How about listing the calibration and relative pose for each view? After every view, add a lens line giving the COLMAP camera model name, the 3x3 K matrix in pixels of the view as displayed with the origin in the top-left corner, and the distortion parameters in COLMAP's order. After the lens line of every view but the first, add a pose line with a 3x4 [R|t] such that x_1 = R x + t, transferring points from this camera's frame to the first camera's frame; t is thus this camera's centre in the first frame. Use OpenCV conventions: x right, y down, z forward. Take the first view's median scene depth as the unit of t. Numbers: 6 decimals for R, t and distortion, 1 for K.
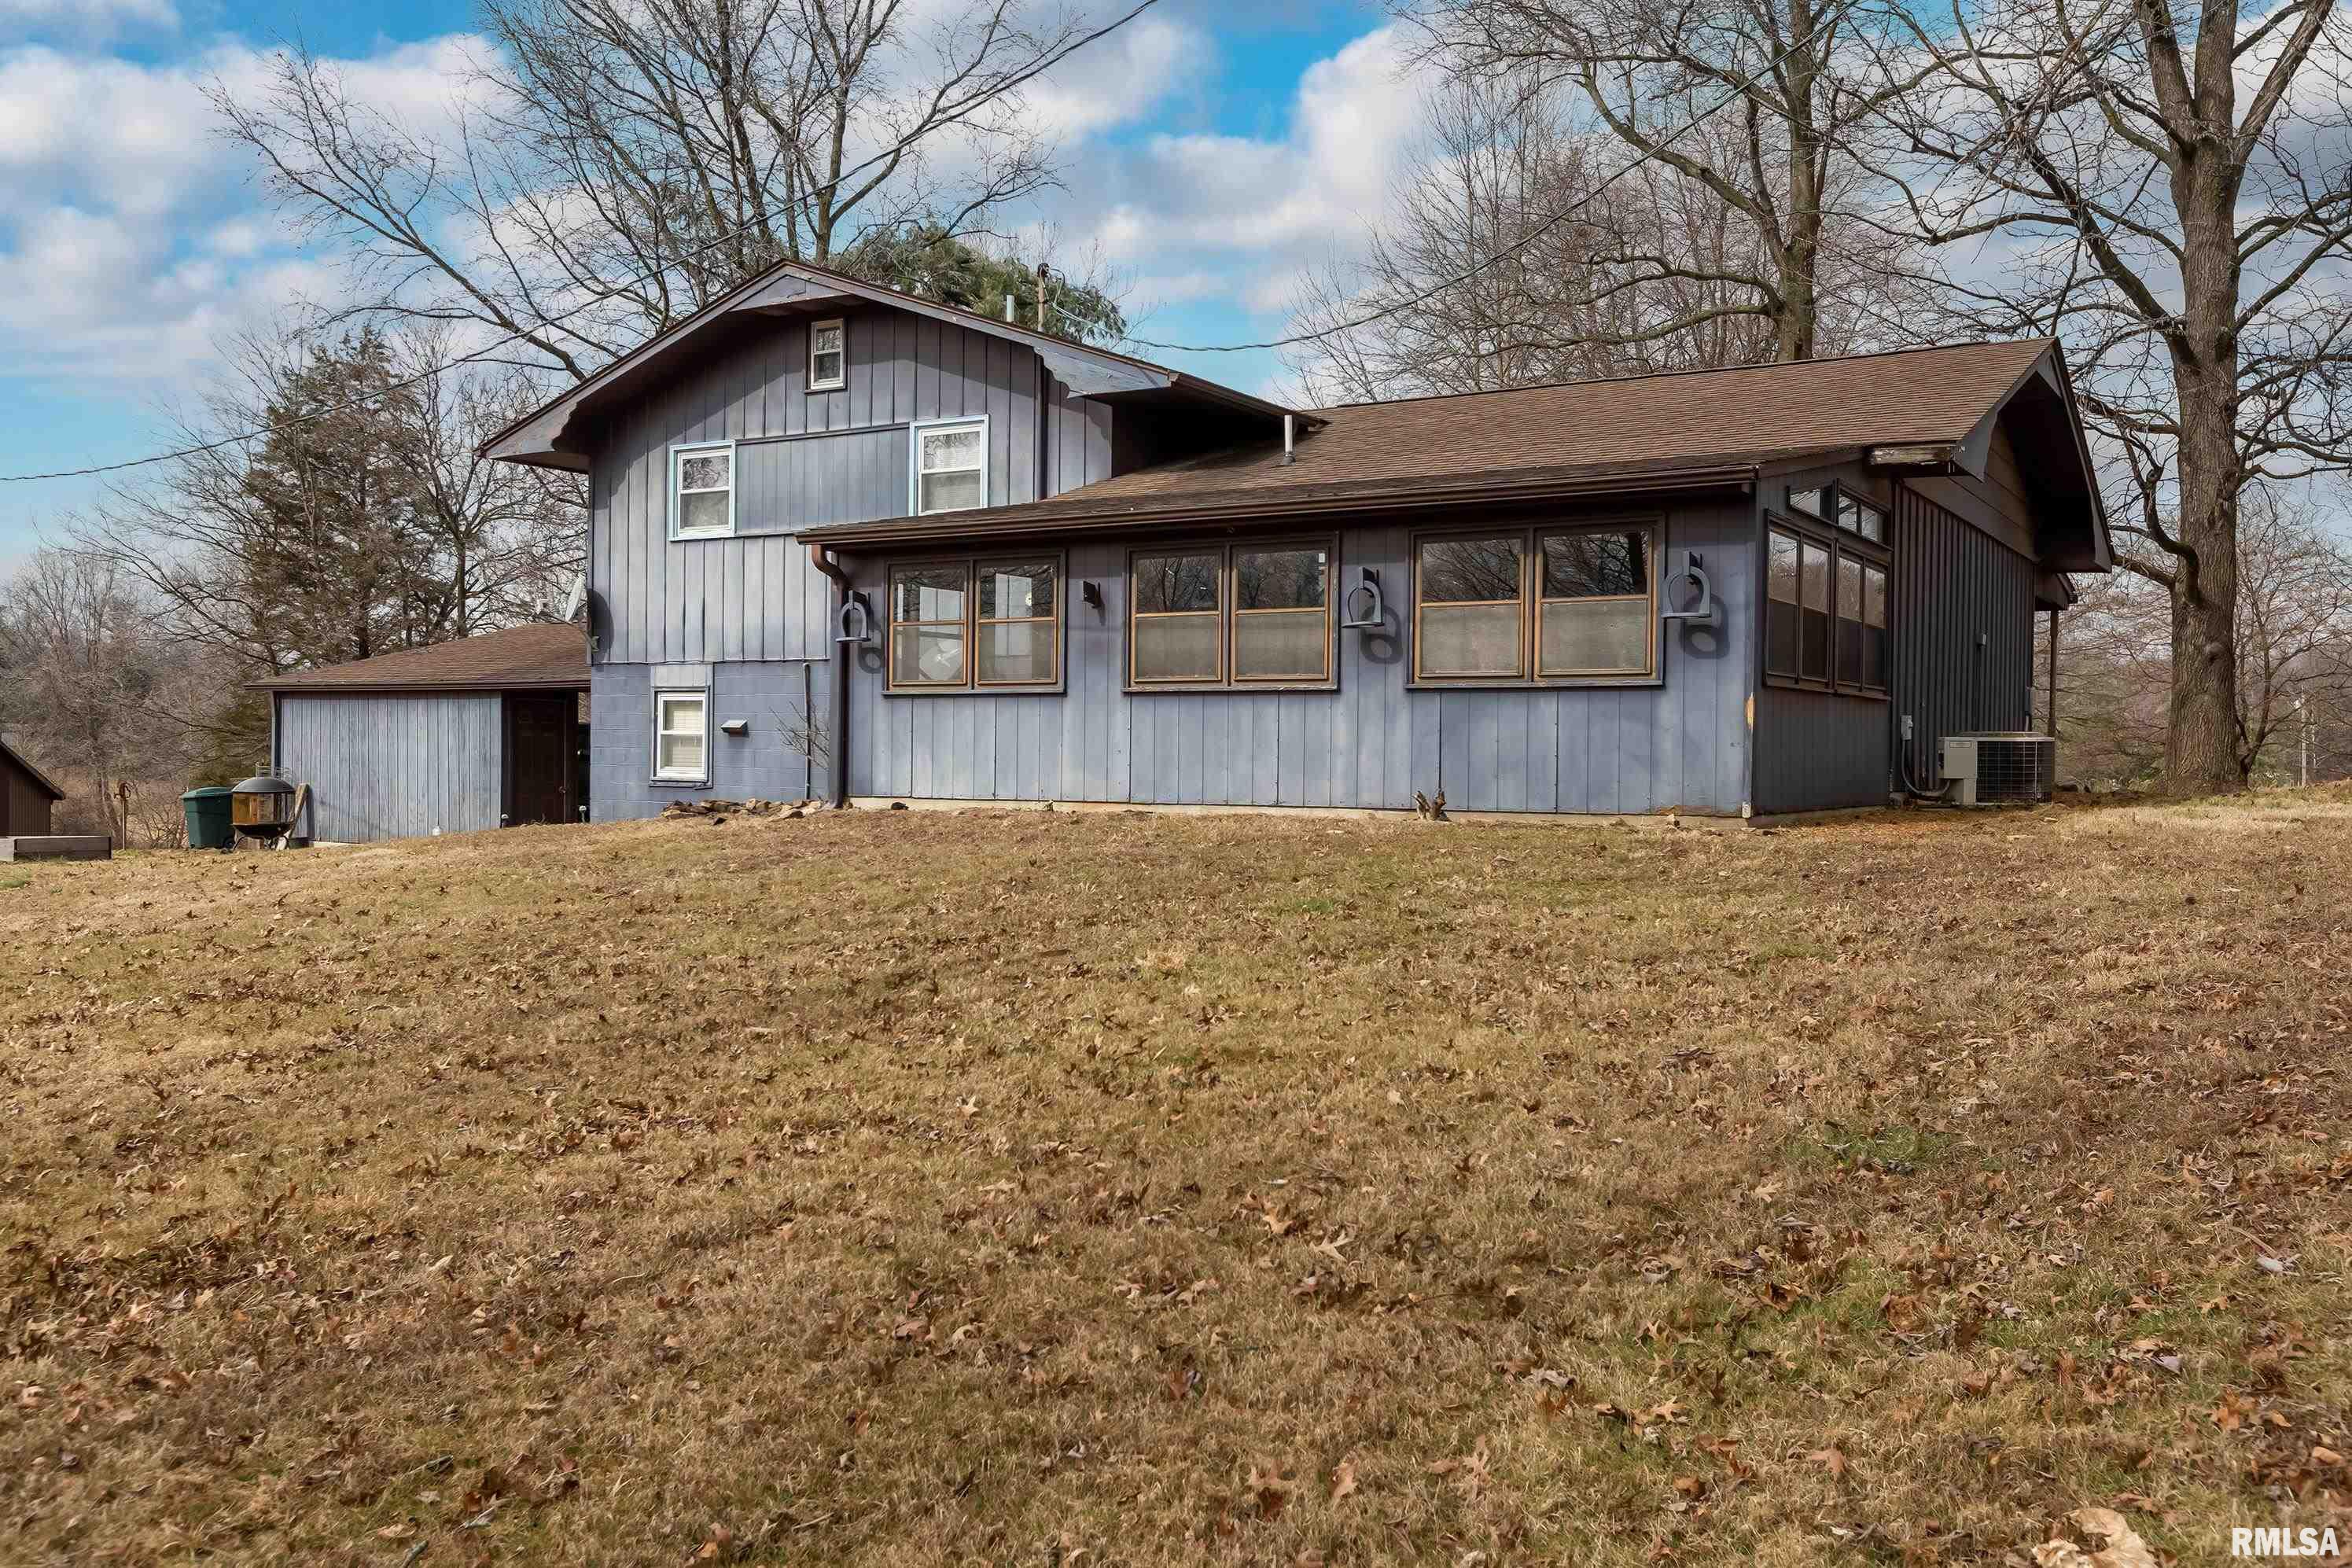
lens RADIAL K [[1998.7, 0, 1175.8], [0, 1998.7, 781.8], [0, 0, 1]] dist [0.003694, 0.000893]
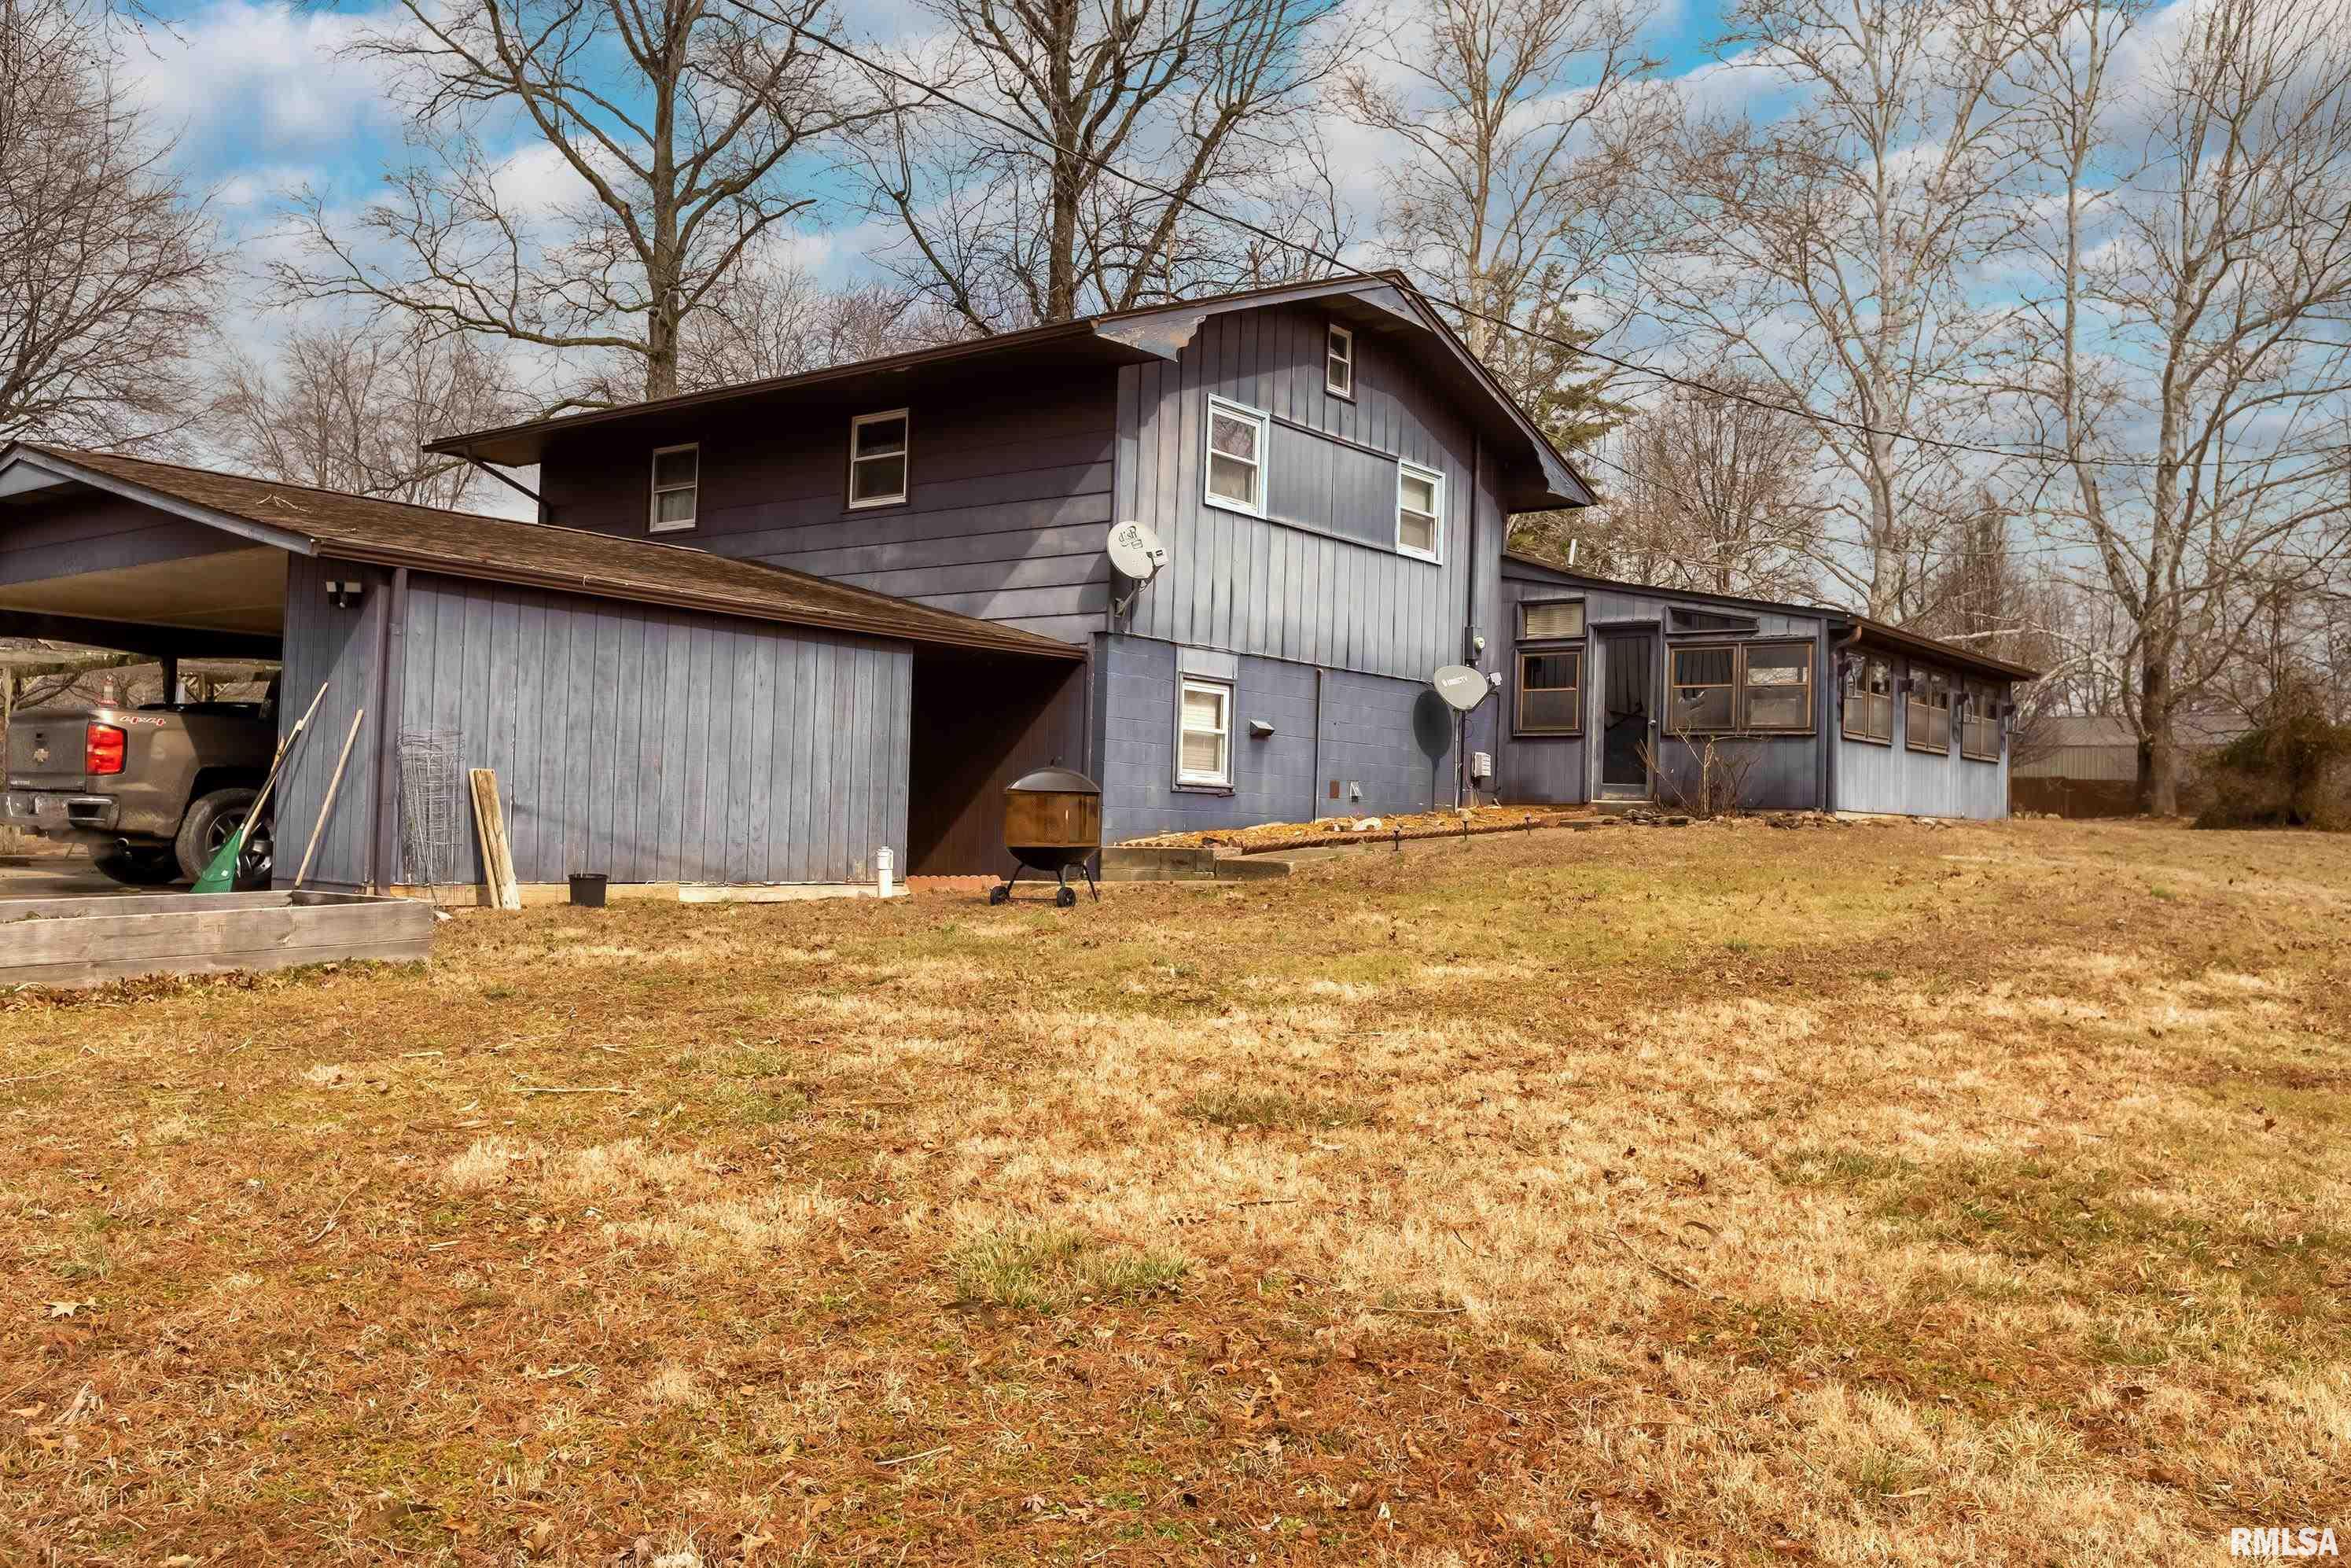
lens RADIAL K [[1893.1, 0, 1175.2], [0, 1893.1, 784.0], [0, 0, 1]] dist [-0.004504, -0.000213]
pose [[0.107950, 0.024601, 0.993852, -1.055540], [-0.004970, 0.999695, -0.024206, 0.018104], [-0.994144, -0.002327, 0.108039, 0.929431]]
